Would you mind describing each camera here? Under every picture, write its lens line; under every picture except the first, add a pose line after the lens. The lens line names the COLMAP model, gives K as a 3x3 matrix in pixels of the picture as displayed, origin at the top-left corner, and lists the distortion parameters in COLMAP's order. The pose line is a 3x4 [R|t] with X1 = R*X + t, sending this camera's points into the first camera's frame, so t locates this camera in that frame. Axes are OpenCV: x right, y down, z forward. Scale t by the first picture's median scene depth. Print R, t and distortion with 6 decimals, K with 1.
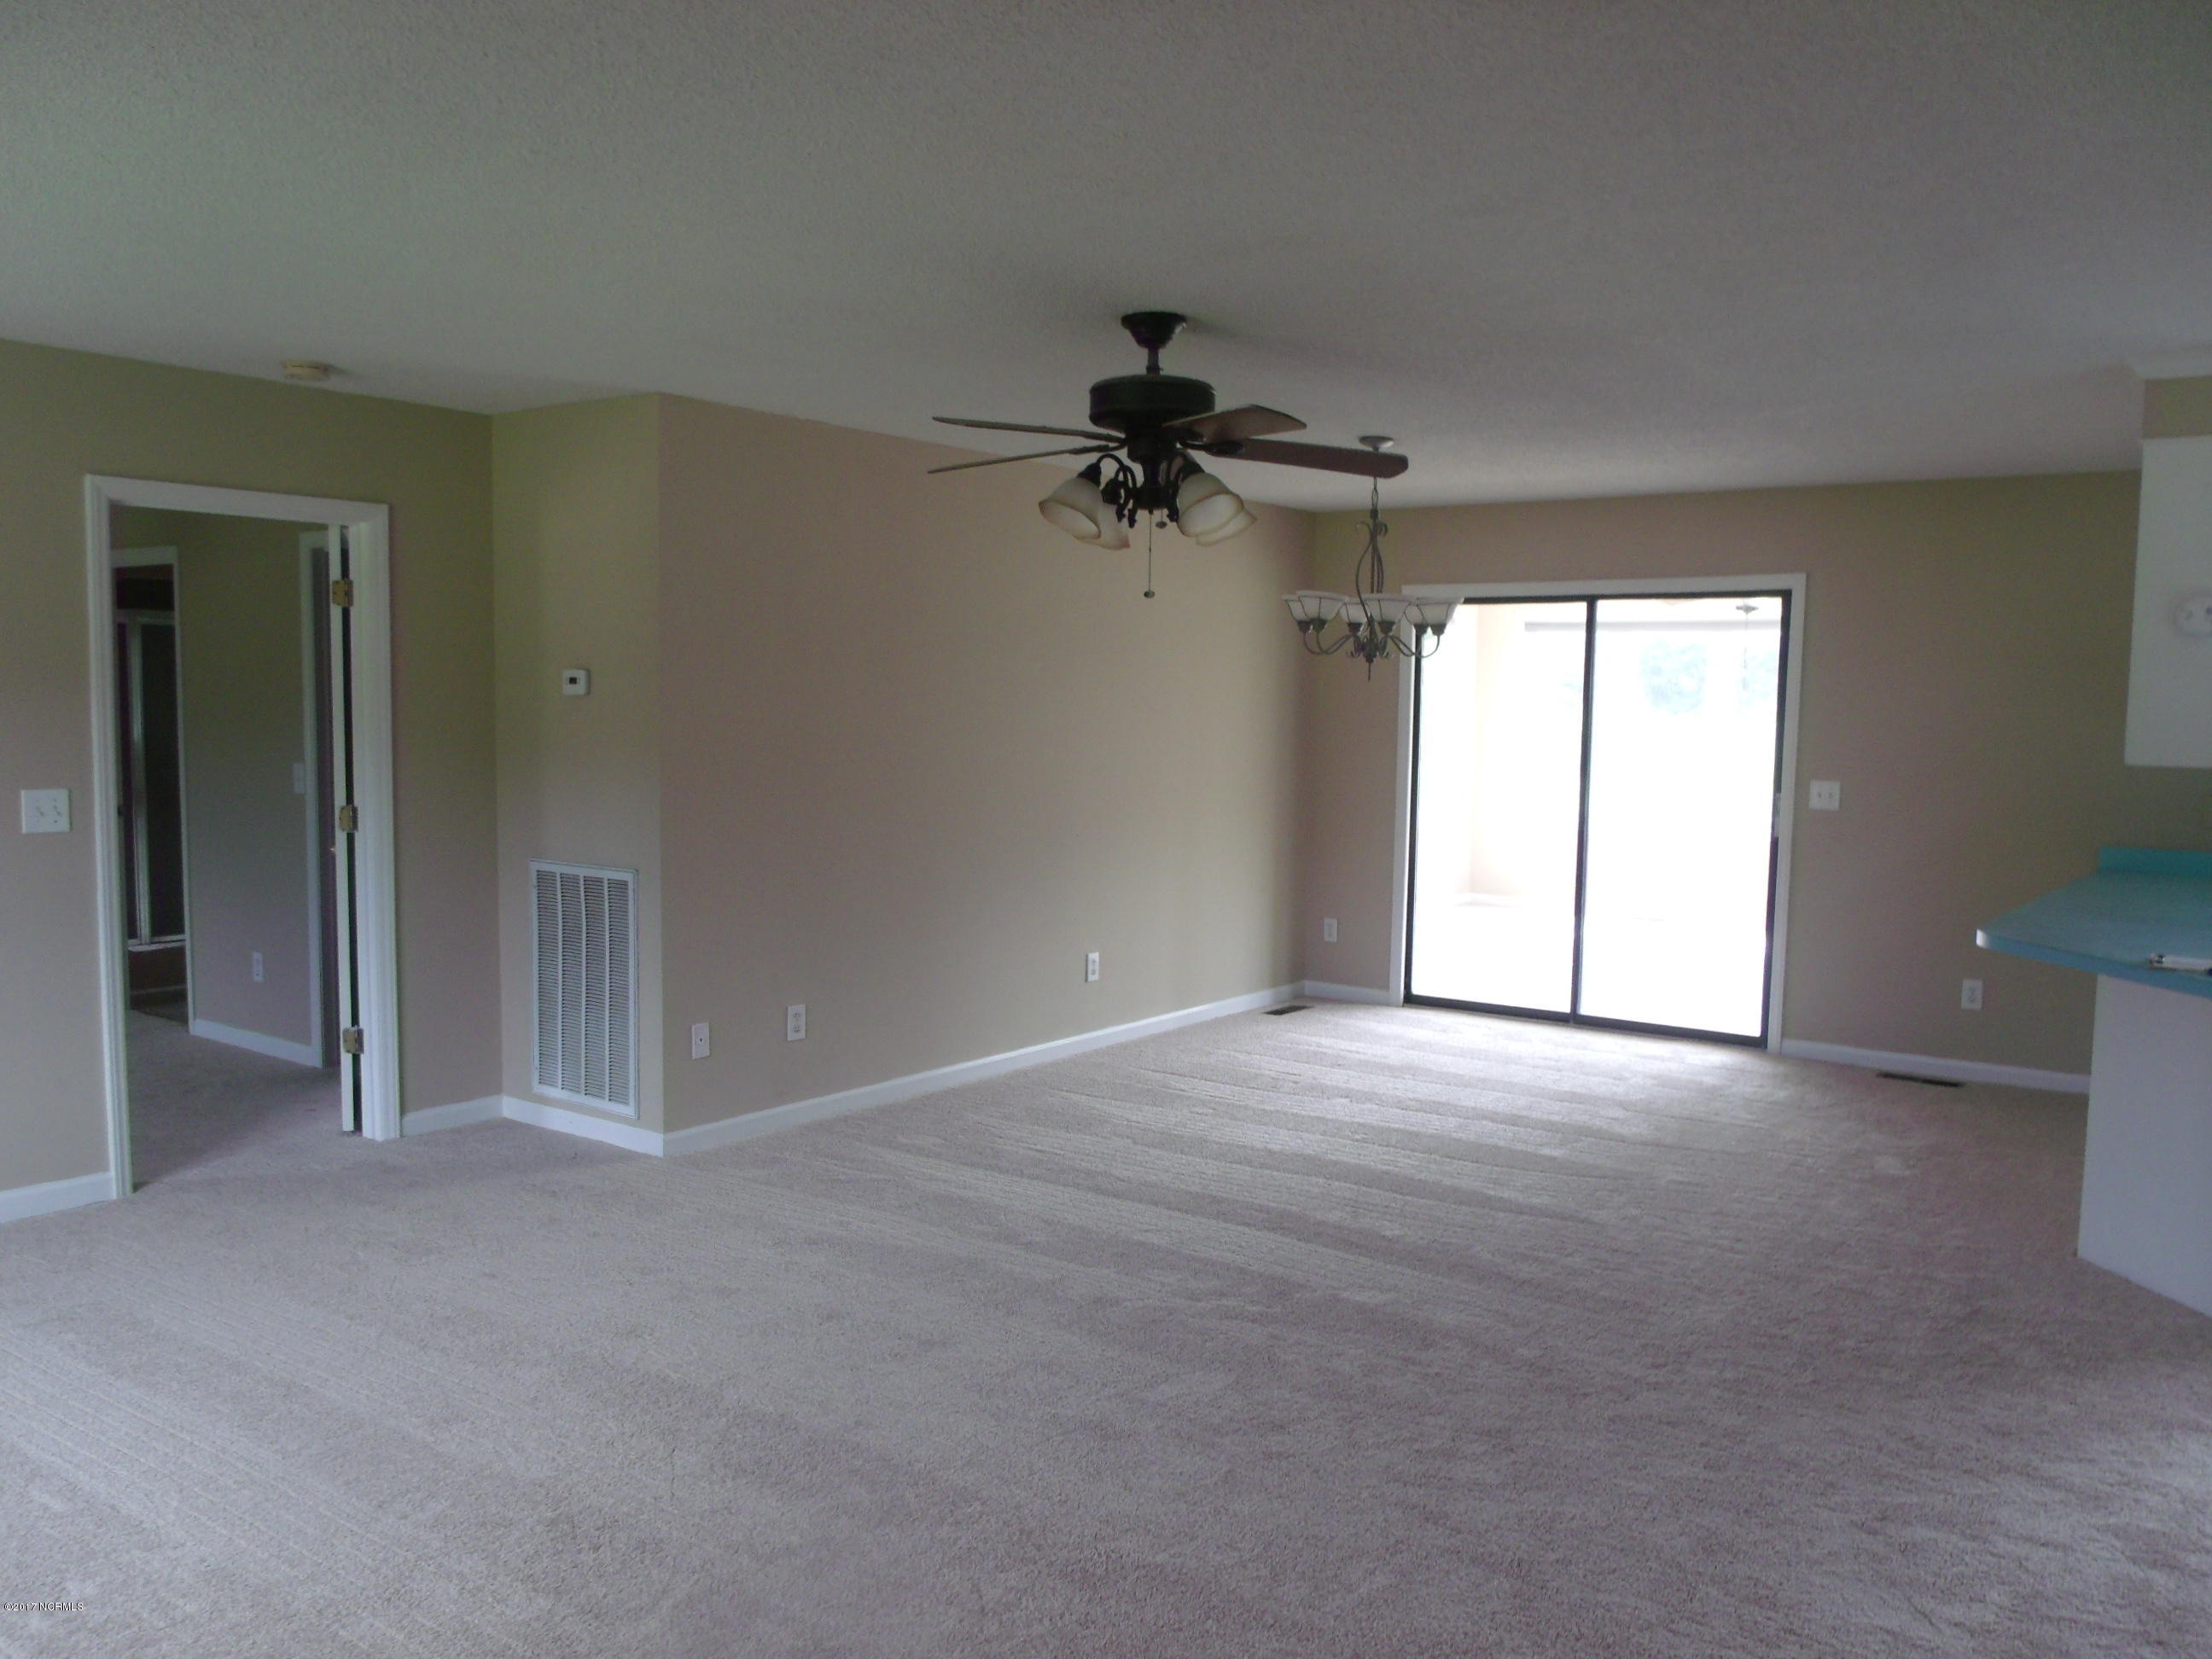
lens RADIAL K [[1749.1, 0, 1106.0], [0, 1749.1, 829.5], [0, 0, 1]] dist [-0.014135, -0.008602]
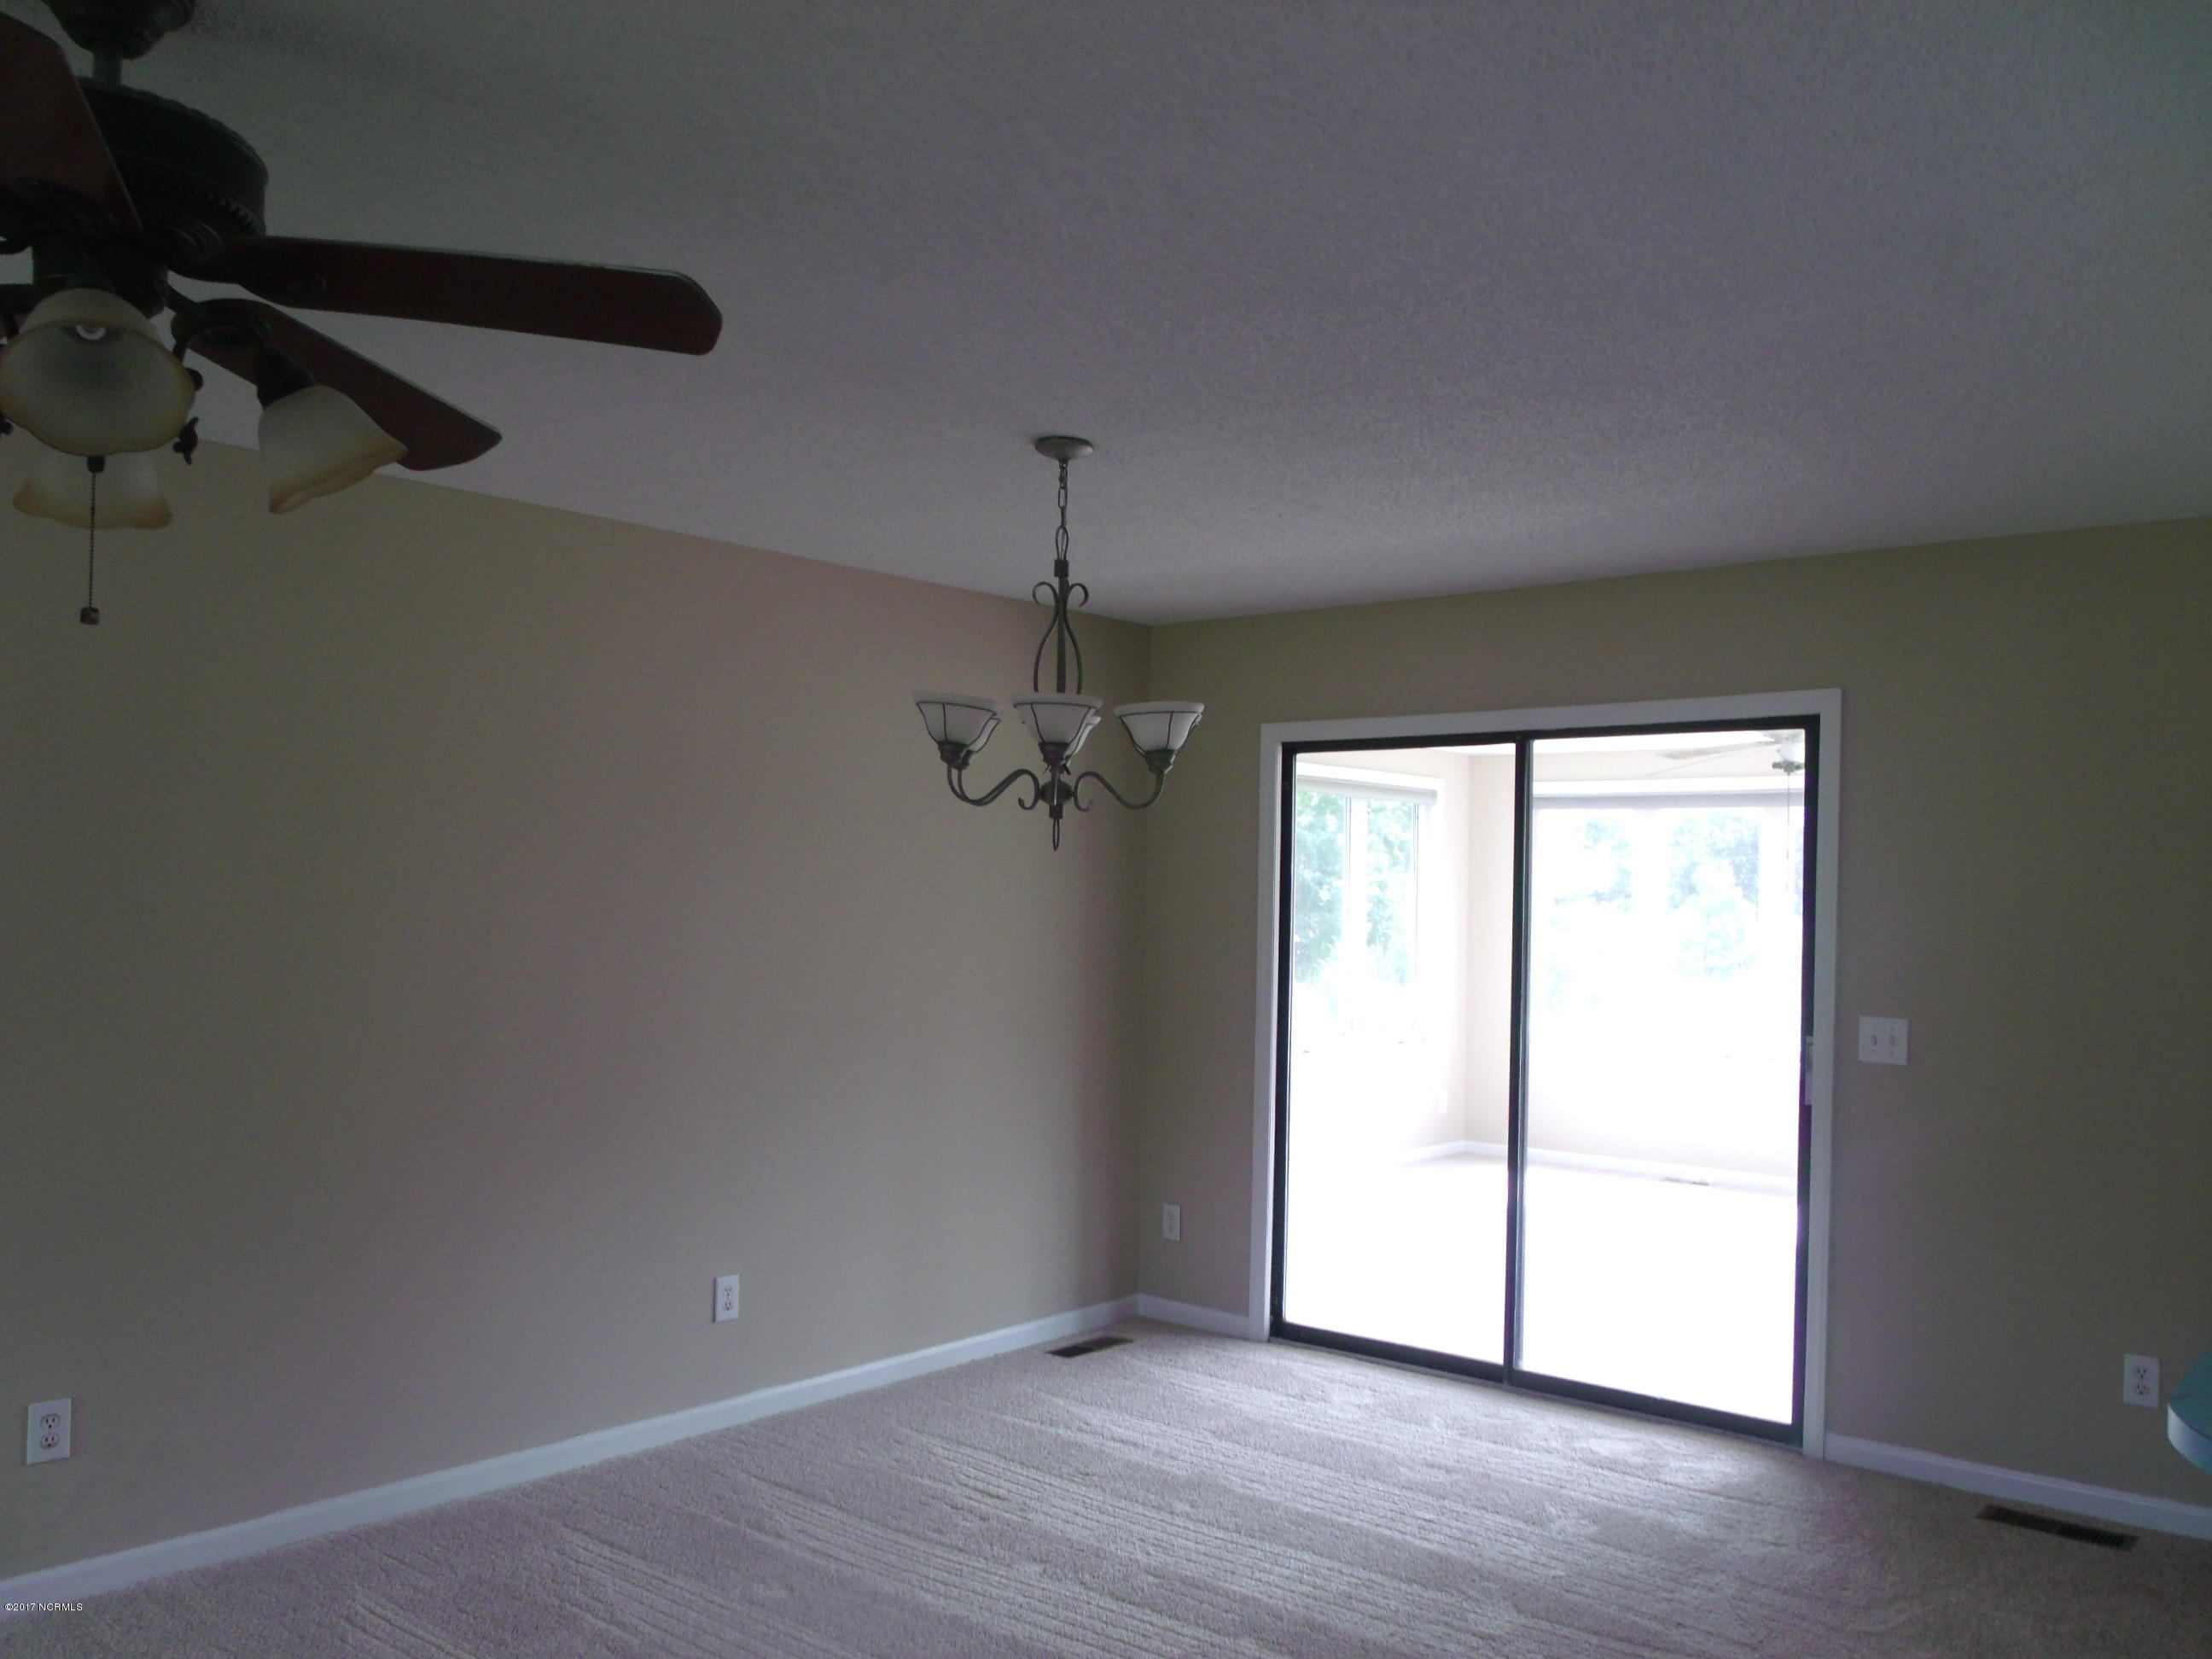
lens RADIAL K [[1749.2, 0, 1101.7], [0, 1749.2, 870.1], [0, 0, 1]] dist [-0.027863, 0.007796]
pose [[0.997819, 0.001964, -0.065983, 0.173801], [-0.007944, 0.995867, -0.090479, -0.021726], [0.065533, 0.090806, 0.993710, 0.357430]]
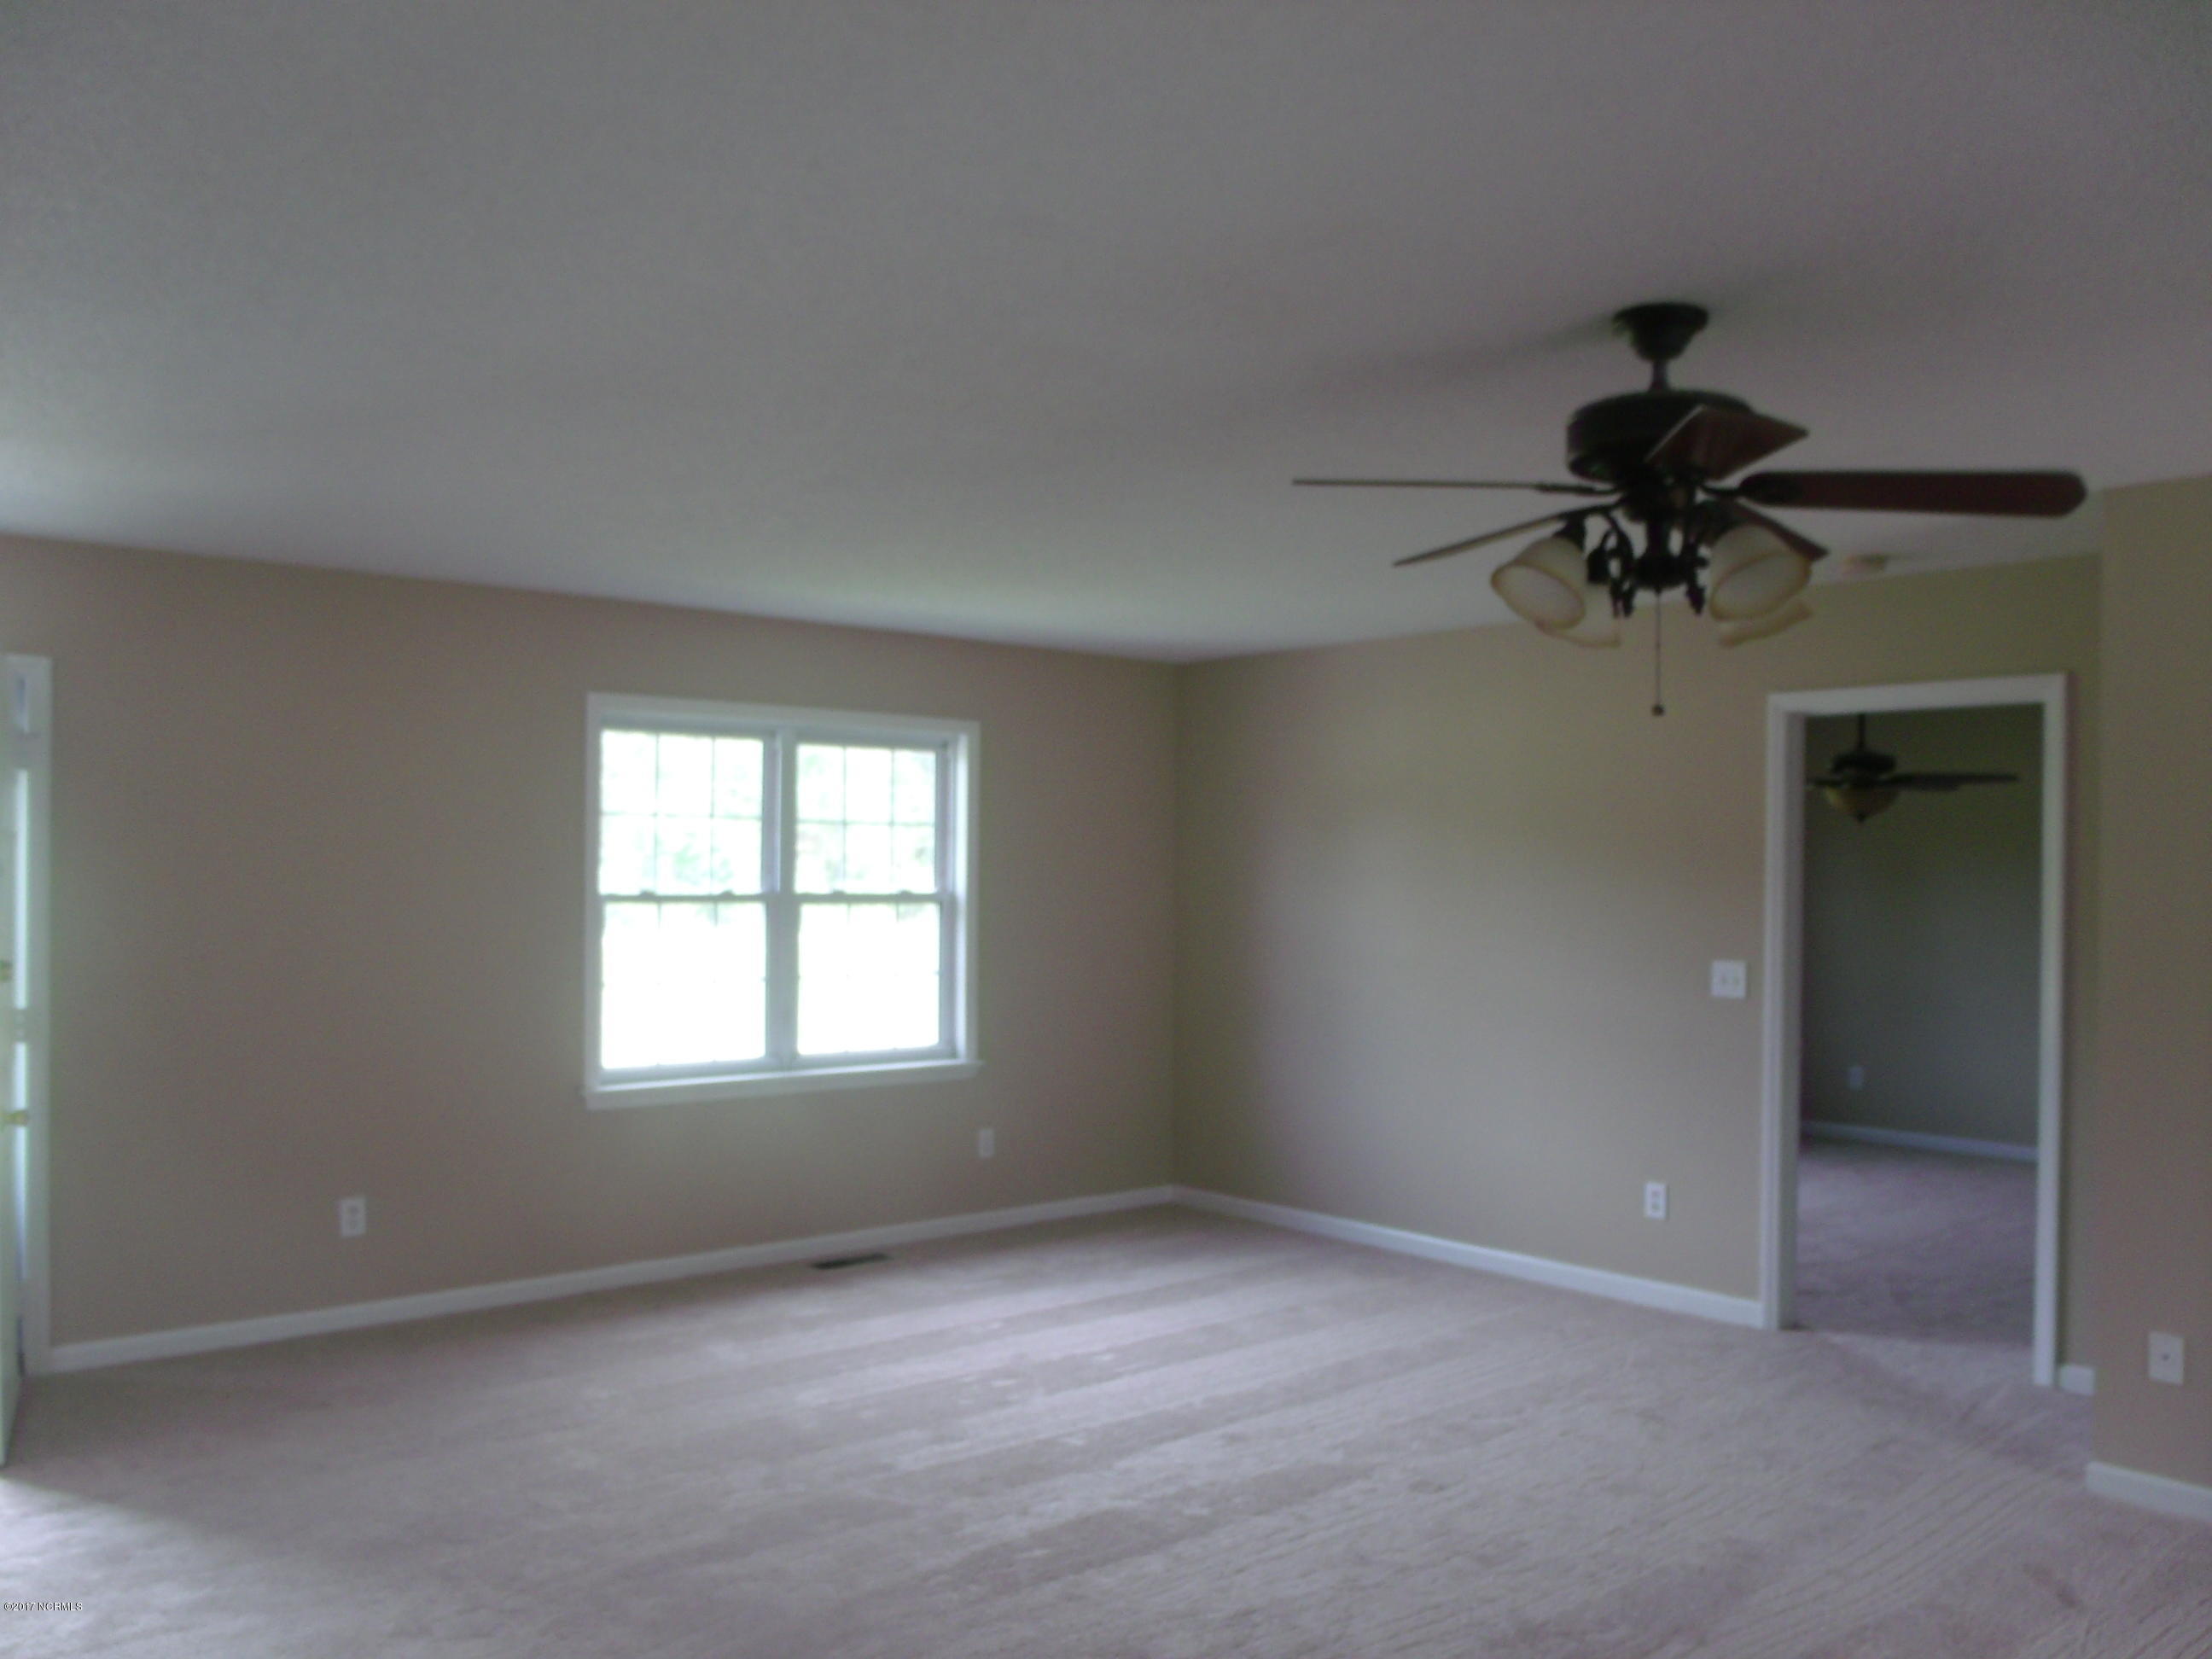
lens RADIAL K [[1749.2, 0, 1101.7], [0, 1749.2, 870.1], [0, 0, 1]] dist [-0.027863, 0.007796]
pose [[-0.238234, -0.020993, -0.970981, 0.427278], [-0.077869, 0.996961, -0.002449, -0.031727], [0.968081, 0.075025, -0.239145, 0.564067]]
